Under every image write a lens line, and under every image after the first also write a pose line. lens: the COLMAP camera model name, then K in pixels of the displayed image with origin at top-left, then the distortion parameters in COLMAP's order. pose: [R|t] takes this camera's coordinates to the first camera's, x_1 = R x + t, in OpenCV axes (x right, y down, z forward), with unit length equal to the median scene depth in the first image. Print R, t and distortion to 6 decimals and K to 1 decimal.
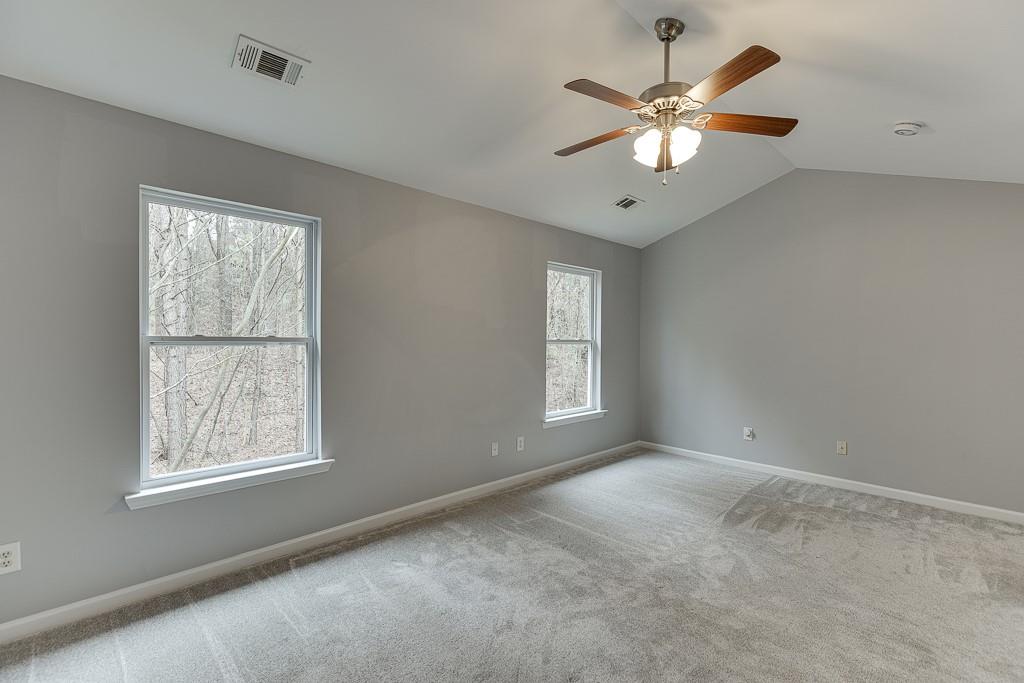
lens RADIAL K [[455.5, 0, 504.5], [0, 455.5, 331.7], [0, 0, 1]] dist [0.005765, -0.001472]
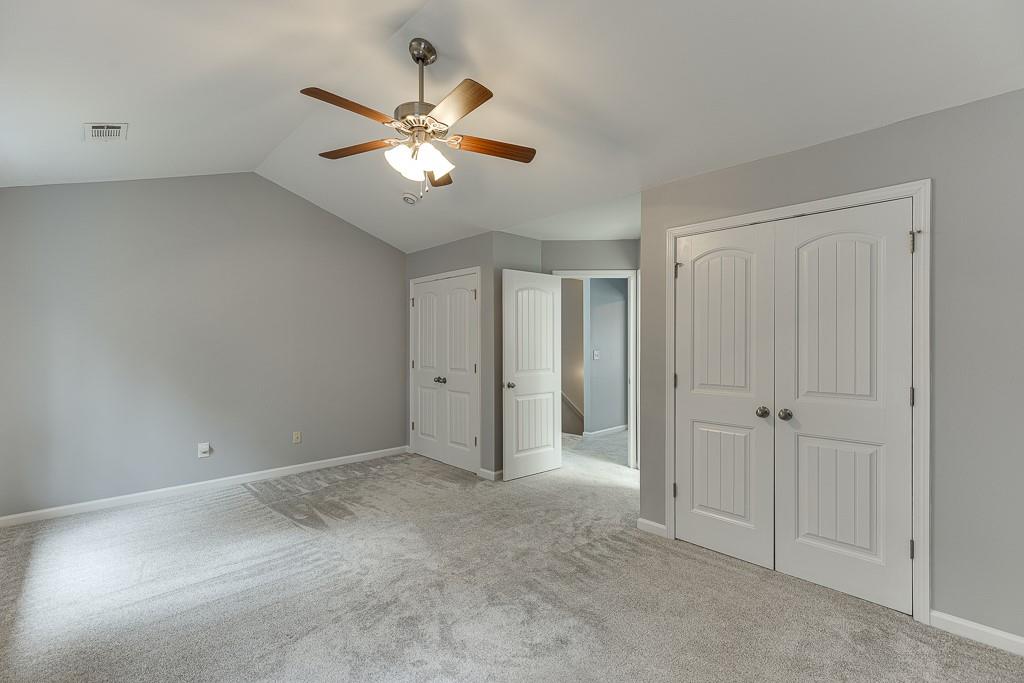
lens RADIAL K [[455.5, 0, 513.8], [0, 455.5, 336.0], [0, 0, 1]] dist [0.005765, -0.001472]
pose [[0.019140, 0.005745, 0.999800, -0.477940], [-0.003496, 0.999978, -0.005679, 0.004340], [-0.999811, -0.003387, 0.019160, 0.527429]]
